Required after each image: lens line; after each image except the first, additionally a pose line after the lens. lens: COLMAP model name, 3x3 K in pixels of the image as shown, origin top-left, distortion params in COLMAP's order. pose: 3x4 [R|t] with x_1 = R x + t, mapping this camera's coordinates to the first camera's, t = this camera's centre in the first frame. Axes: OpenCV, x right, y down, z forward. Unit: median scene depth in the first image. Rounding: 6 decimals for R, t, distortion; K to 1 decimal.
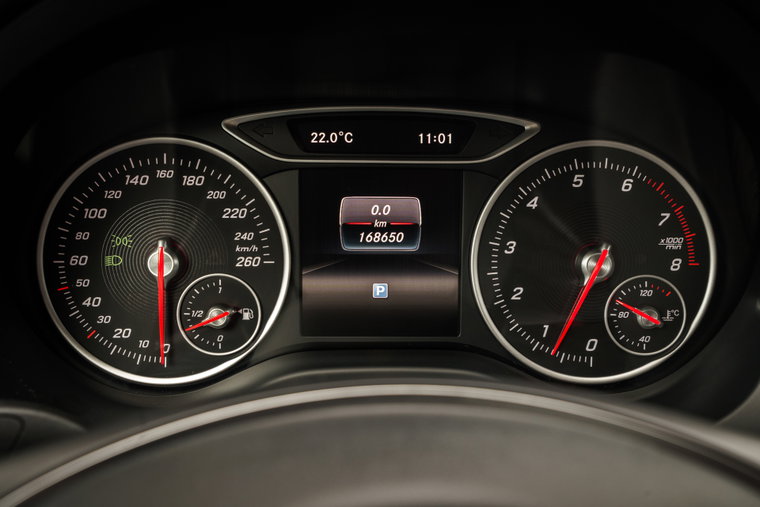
lens RADIAL K [[916.2, 0, 375.2], [0, 916.2, 256.3], [0, 0, 1]] dist [0.025692, 0.000000]
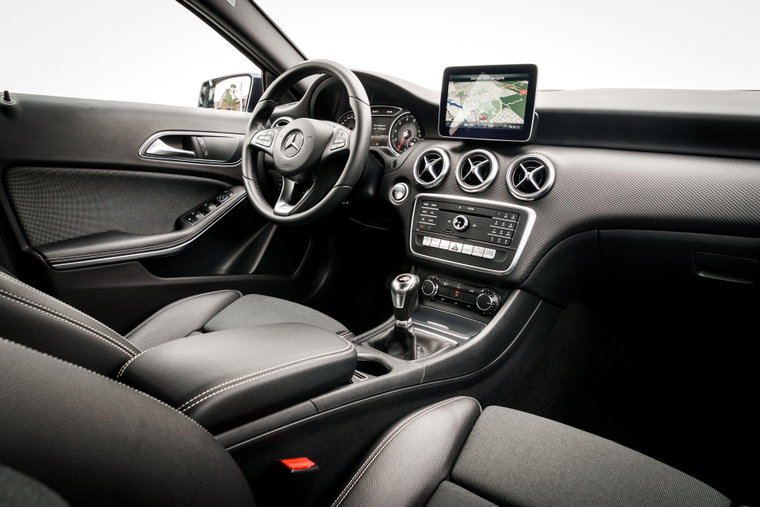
lens RADIAL K [[527.9, 0, 380.9], [0, 527.9, 250.6], [0, 0, 1]] dist [-0.012605, 0.011573]
pose [[0.746313, 0.170359, -0.643424, 2.296838], [-0.151417, 0.984799, 0.085114, 0.453180], [0.648143, 0.033904, 0.760763, -1.499176]]
